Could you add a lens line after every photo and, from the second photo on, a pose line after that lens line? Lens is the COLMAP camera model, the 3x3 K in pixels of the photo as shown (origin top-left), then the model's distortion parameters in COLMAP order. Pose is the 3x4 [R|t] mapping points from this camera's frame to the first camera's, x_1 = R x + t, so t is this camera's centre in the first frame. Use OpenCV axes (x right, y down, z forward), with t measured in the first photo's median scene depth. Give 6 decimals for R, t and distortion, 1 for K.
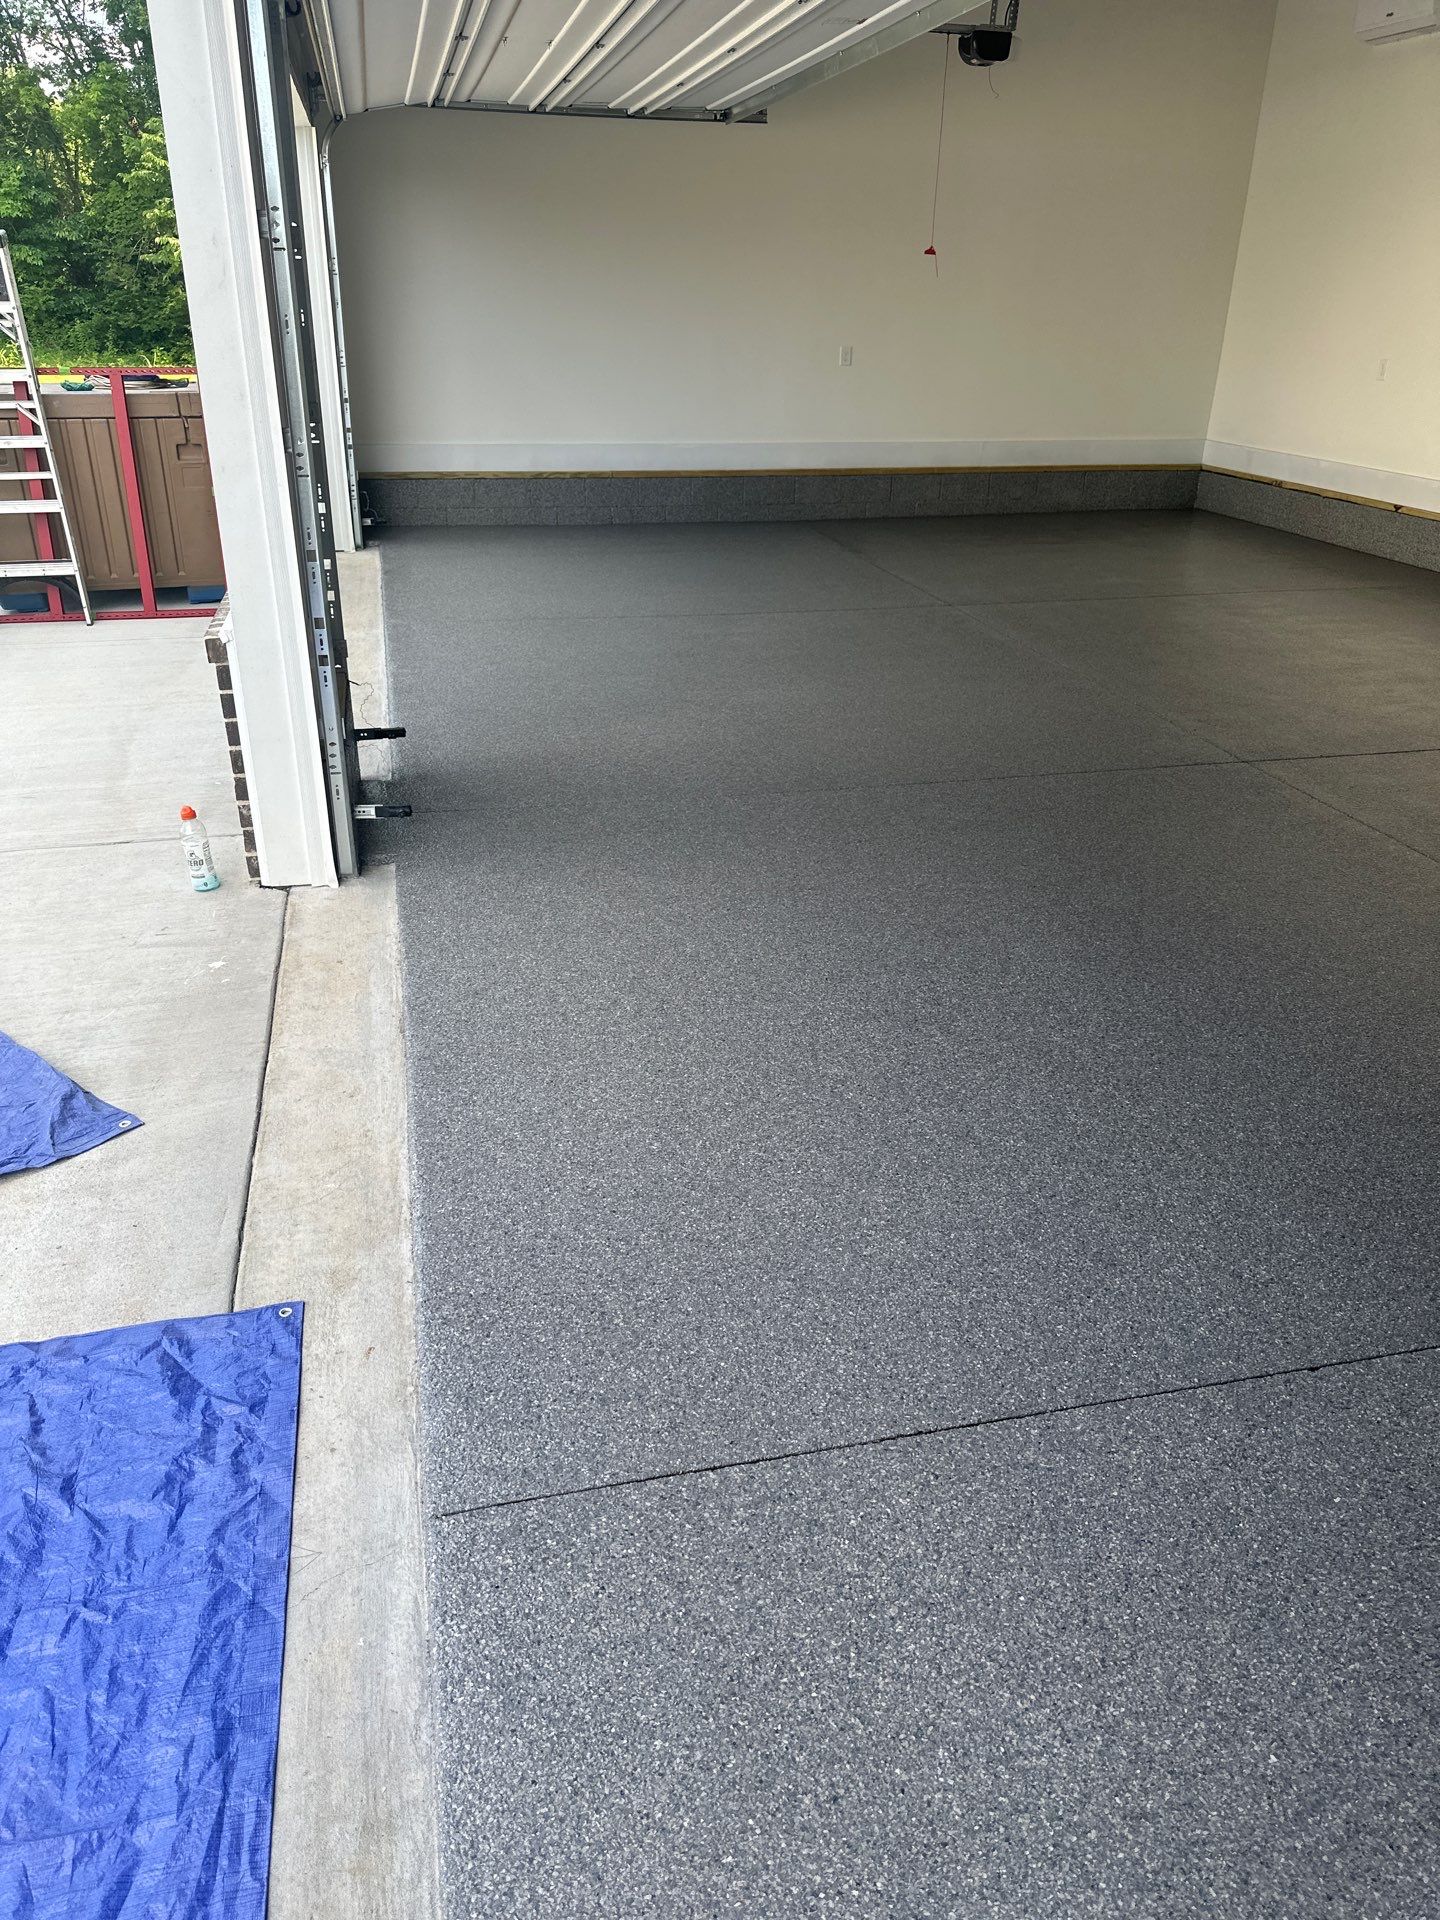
lens RADIAL K [[1355.5, 0, 717.6], [0, 1355.5, 970.6], [0, 0, 1]] dist [0.060081, -0.071015]
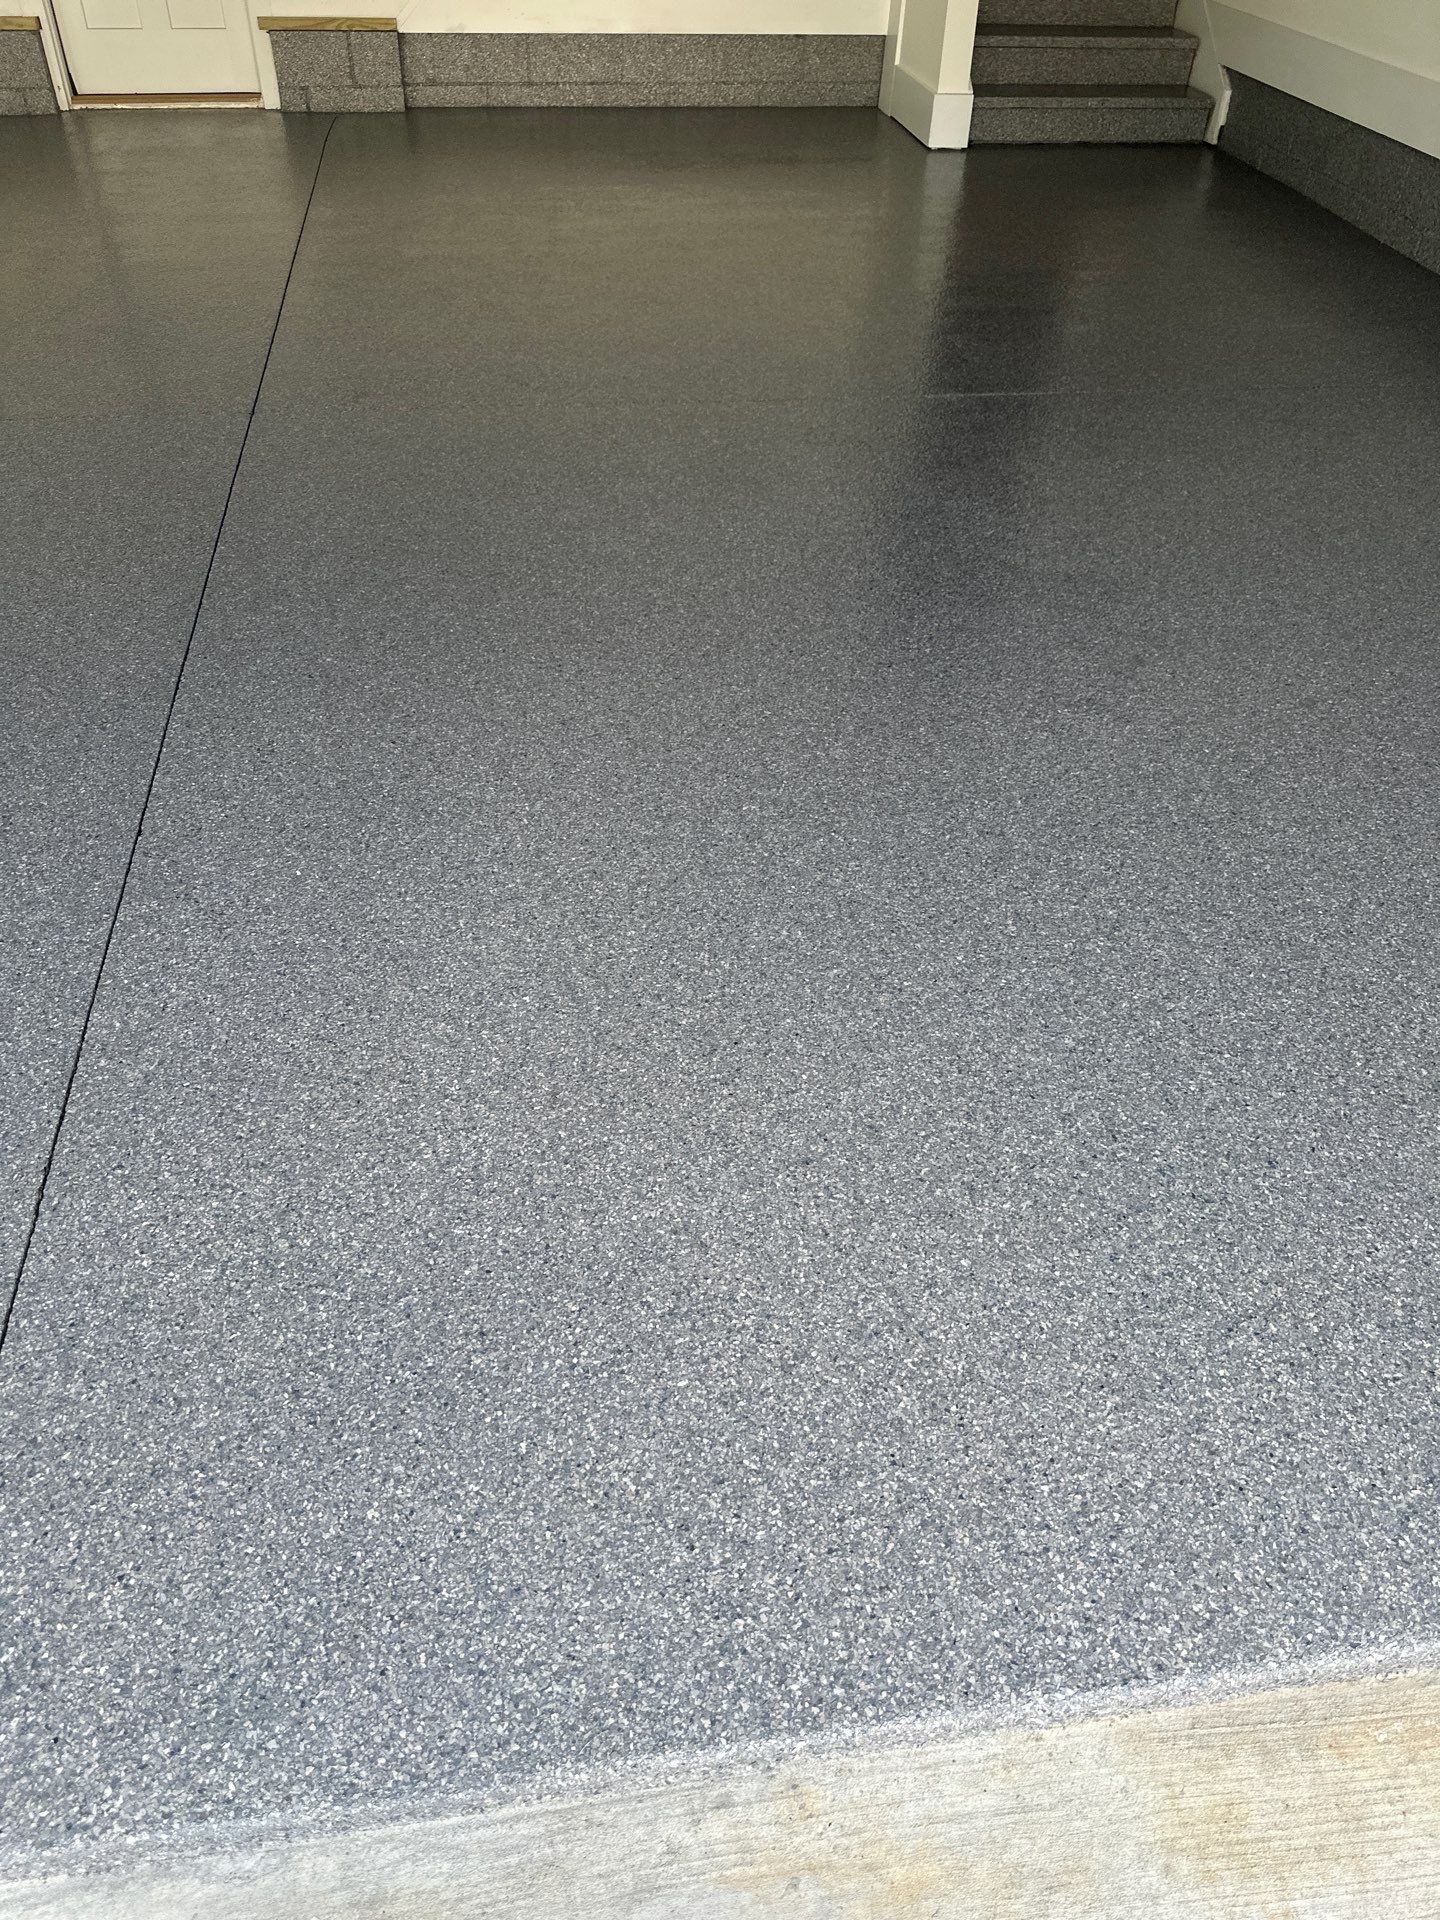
lens RADIAL K [[1355.5, 0, 712.3], [0, 1355.5, 976.9], [0, 0, 1]] dist [0.060081, -0.071015]
pose [[0.081368, -0.682376, 0.726459, -0.326766], [0.422718, 0.683700, 0.594864, -0.043289], [-0.902601, 0.258684, 0.344084, 0.371485]]
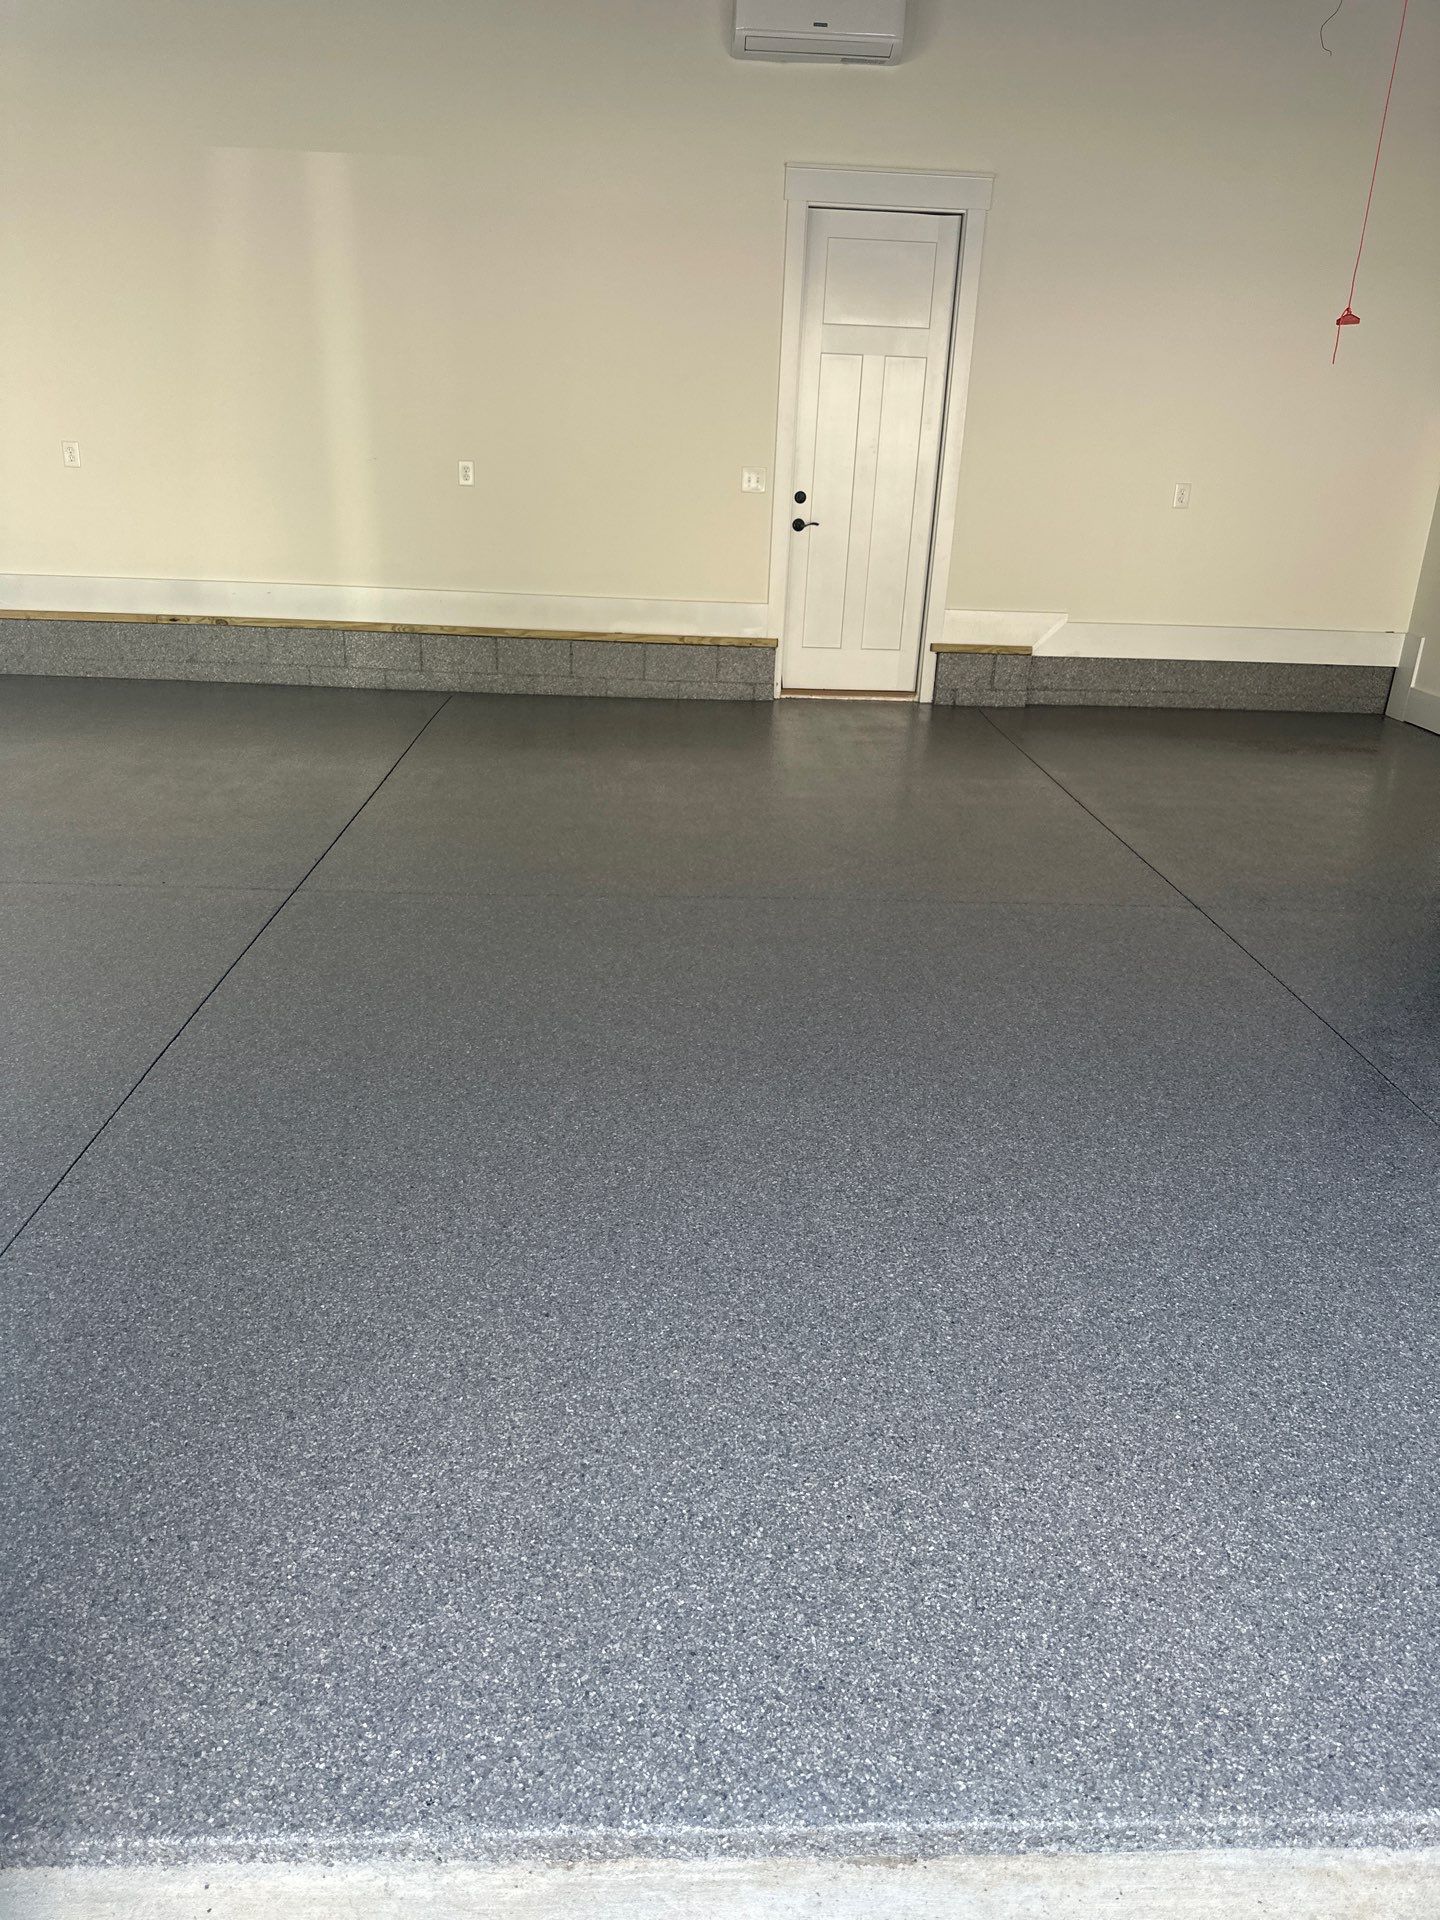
lens RADIAL K [[1355.5, 0, 730.9], [0, 1355.5, 968.3], [0, 0, 1]] dist [0.060081, -0.071015]
pose [[0.171902, -0.371505, 0.912378, -0.893030], [0.404116, 0.871243, 0.278616, -0.595414], [-0.898410, 0.320812, 0.299899, 1.310684]]
